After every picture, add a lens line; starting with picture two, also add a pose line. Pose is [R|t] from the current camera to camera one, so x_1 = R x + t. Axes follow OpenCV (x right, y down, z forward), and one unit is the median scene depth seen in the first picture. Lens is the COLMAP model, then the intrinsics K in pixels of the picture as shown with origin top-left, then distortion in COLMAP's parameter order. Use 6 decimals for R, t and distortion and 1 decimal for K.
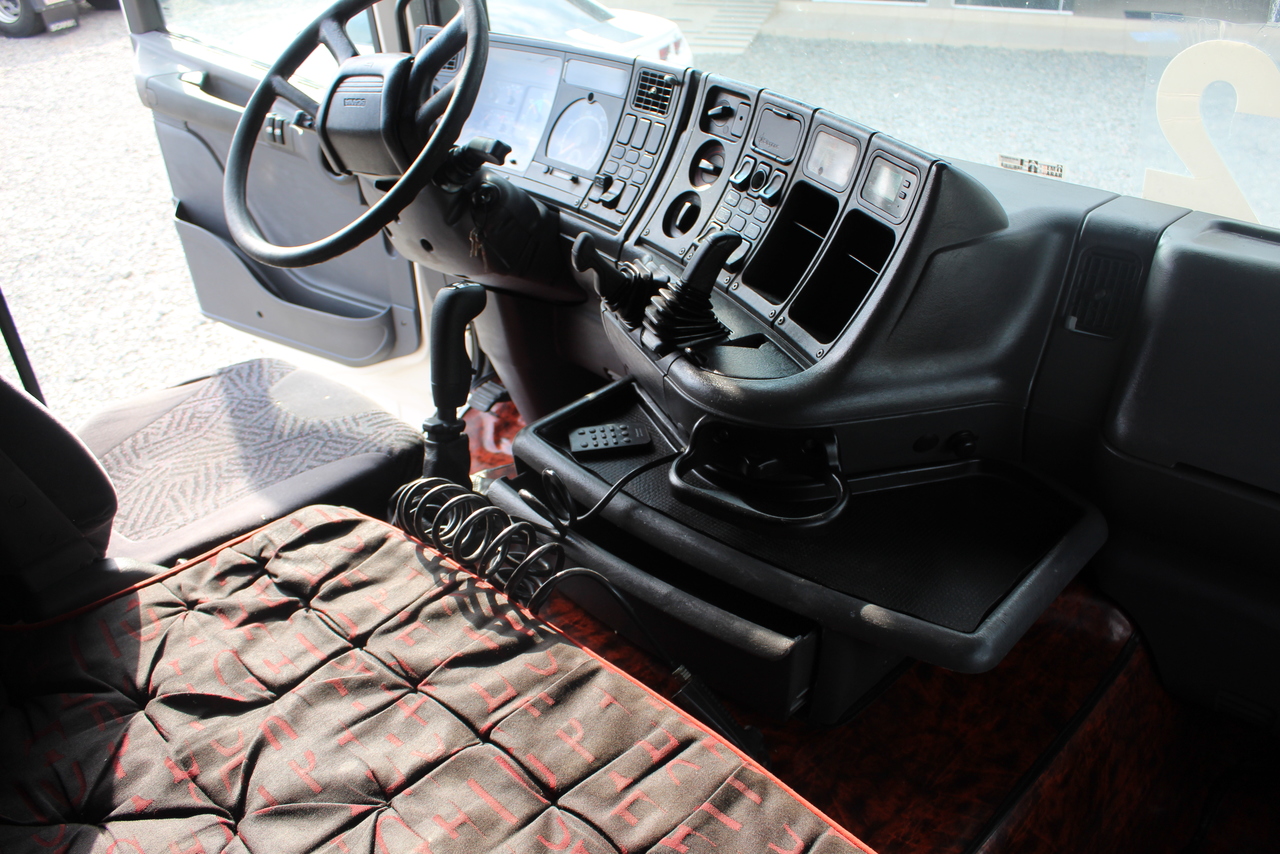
lens RADIAL K [[1101.2, 0, 640.0], [0, 1101.2, 427.0], [0, 0, 1]] dist [-0.153492, 0.131848]
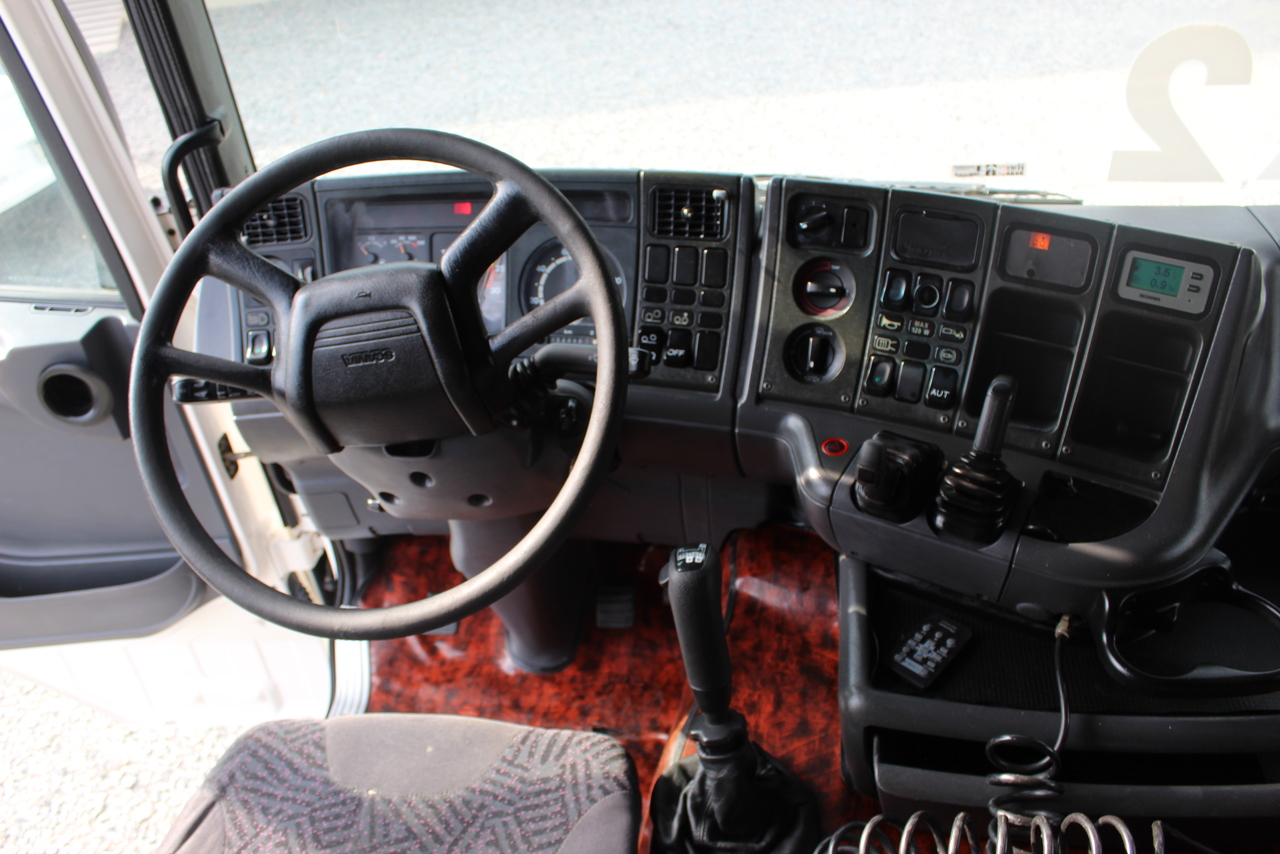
lens RADIAL K [[1101.2, 0, 640.0], [0, 1101.2, 427.0], [0, 0, 1]] dist [-0.153492, 0.131848]
pose [[0.796704, -0.376696, 0.472613, -0.448232], [0.339451, 0.925902, 0.165764, -0.303120], [-0.500036, 0.028364, 0.865540, 0.324701]]
